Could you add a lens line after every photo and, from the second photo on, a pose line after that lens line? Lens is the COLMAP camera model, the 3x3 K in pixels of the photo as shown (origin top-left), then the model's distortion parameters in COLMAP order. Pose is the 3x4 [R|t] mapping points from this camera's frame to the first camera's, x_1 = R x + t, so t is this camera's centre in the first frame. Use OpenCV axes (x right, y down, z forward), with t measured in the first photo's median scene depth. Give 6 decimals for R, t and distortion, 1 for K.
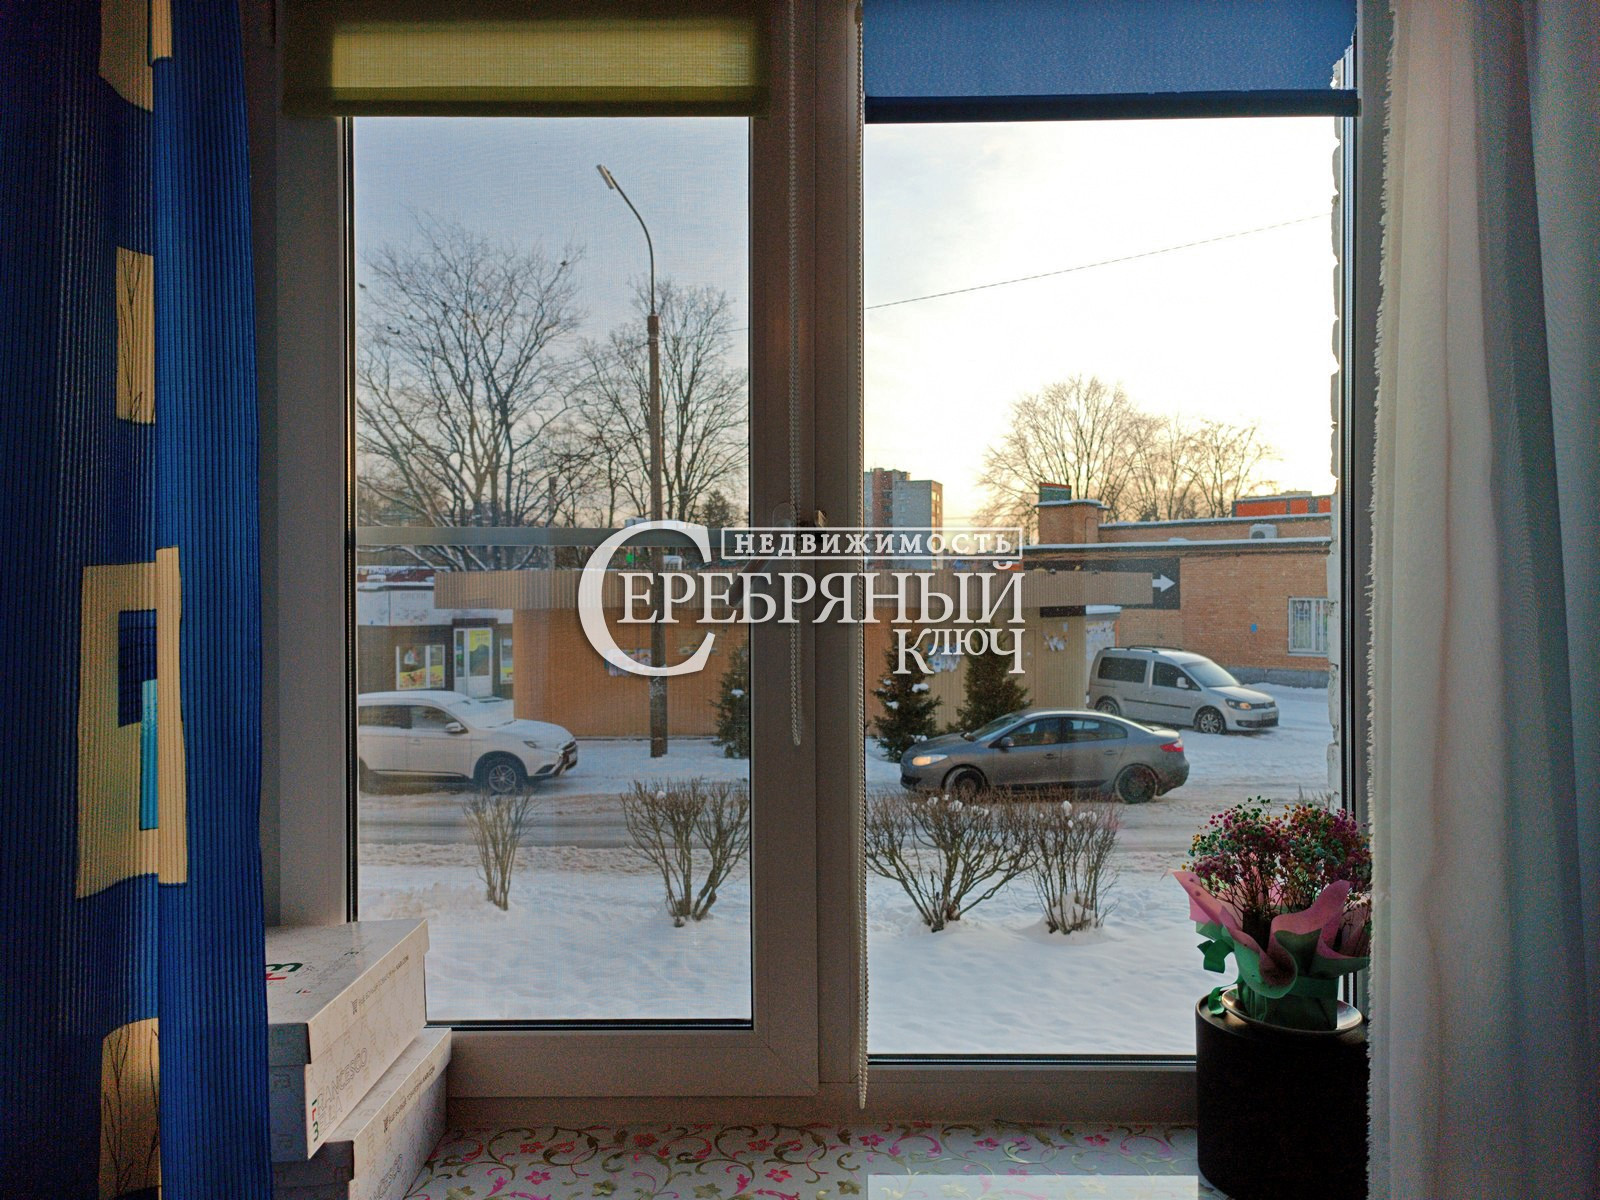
lens RADIAL K [[1160.8, 0, 803.3], [0, 1160.8, 610.4], [0, 0, 1]] dist [0.032020, -0.038292]
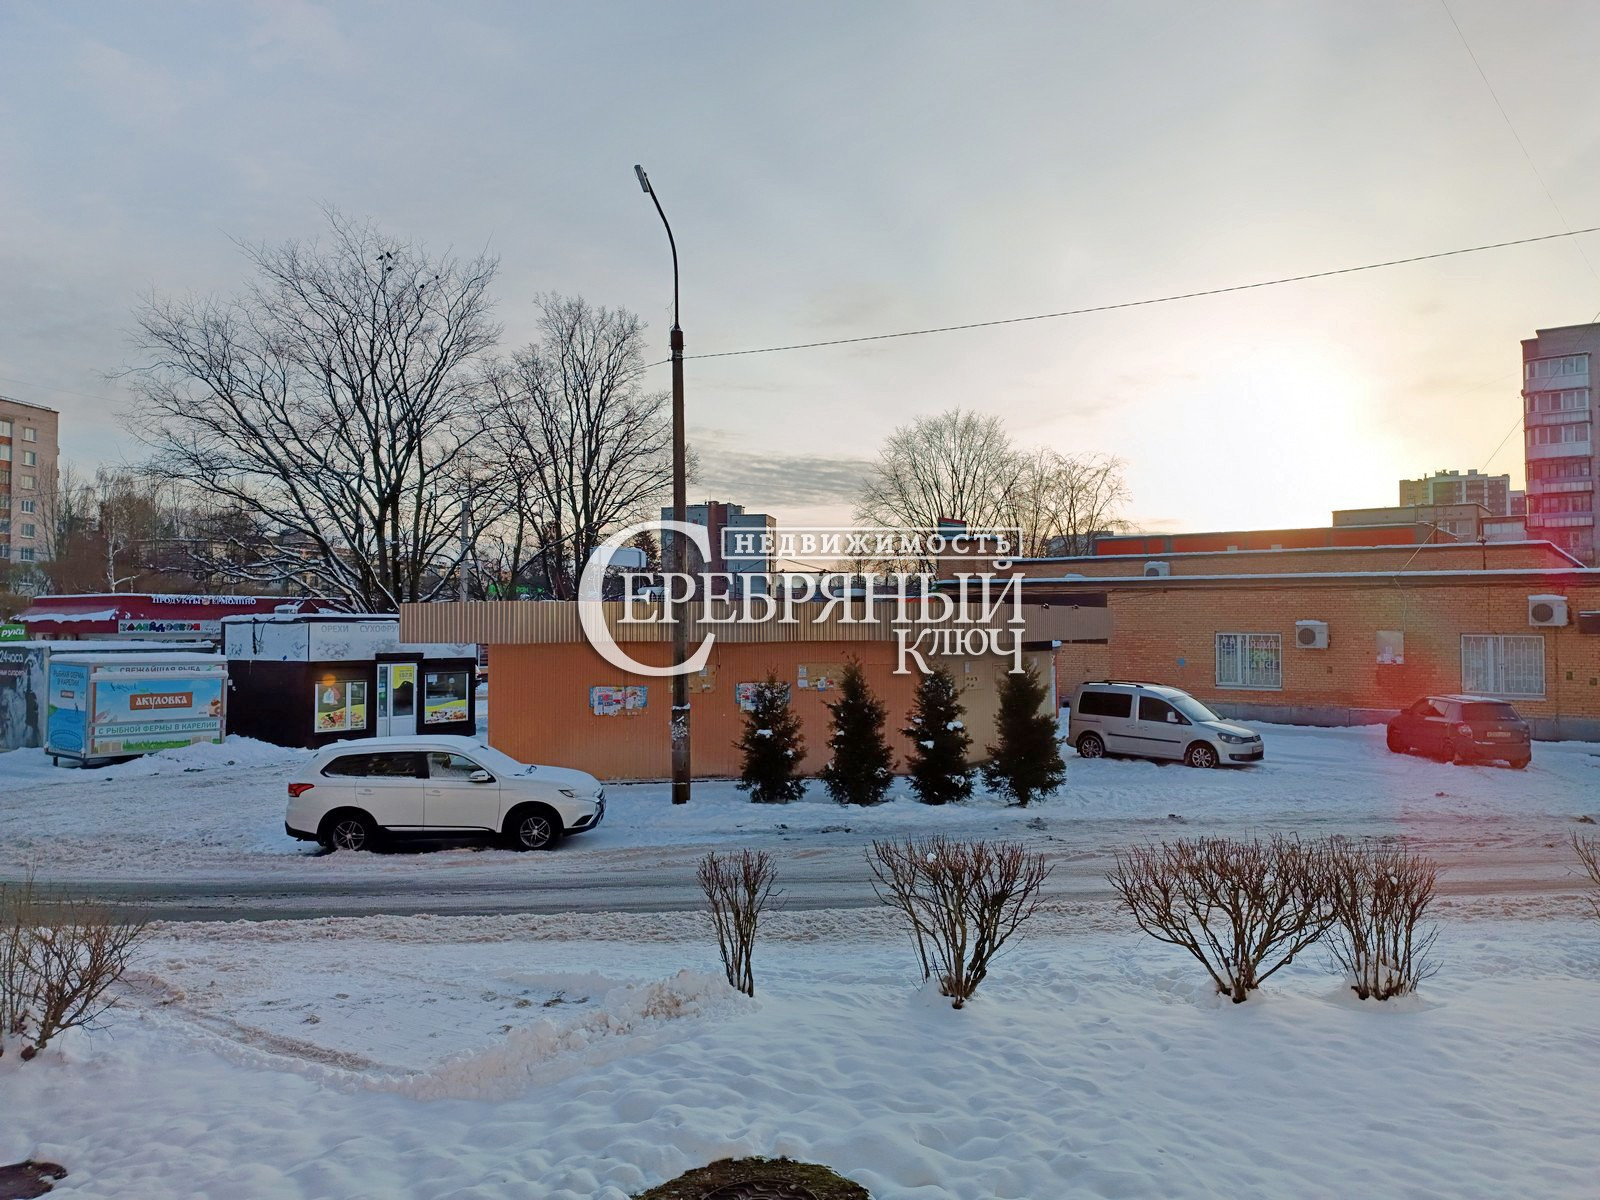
lens RADIAL K [[1160.8, 0, 798.9], [0, 1160.8, 600.9], [0, 0, 1]] dist [0.032020, -0.038292]
pose [[0.988764, 0.006341, 0.149348, -0.137496], [-0.000686, 0.999282, -0.037884, 0.000505], [-0.149481, 0.037355, 0.988059, 0.057294]]
